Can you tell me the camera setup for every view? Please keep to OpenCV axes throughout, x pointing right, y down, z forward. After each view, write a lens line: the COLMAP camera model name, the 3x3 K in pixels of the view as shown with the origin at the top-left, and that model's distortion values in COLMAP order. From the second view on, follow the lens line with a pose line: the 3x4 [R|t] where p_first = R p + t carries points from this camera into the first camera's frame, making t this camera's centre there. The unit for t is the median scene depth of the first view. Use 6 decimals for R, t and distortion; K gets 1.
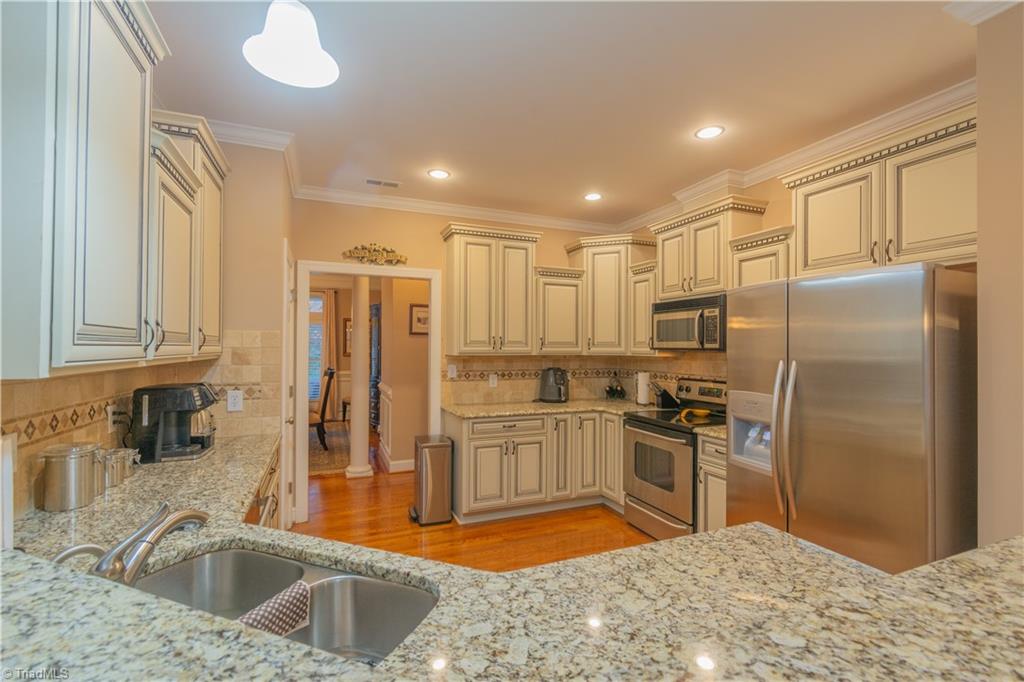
lens RADIAL K [[451.9, 0, 513.5], [0, 451.9, 343.3], [0, 0, 1]] dist [0.000698, -0.000176]
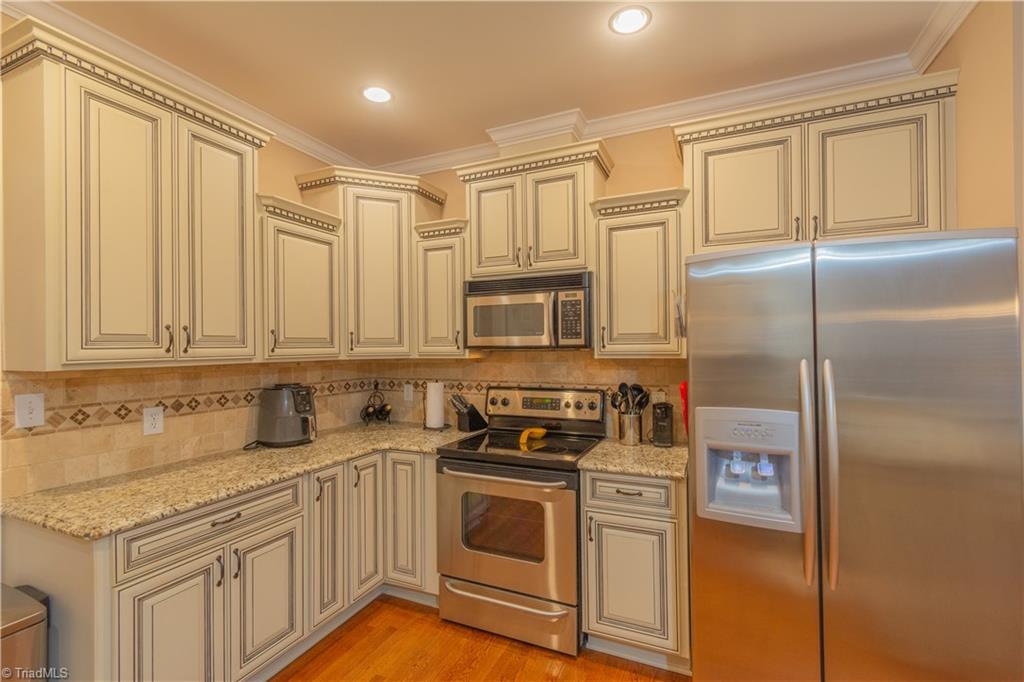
lens RADIAL K [[451.9, 0, 513.5], [0, 451.9, 343.3], [0, 0, 1]] dist [0.000698, -0.000176]
pose [[0.723652, -0.007005, 0.690129, -0.108268], [0.007222, 0.999971, 0.002576, 0.004532], [-0.690127, 0.003120, 0.723682, 0.442562]]
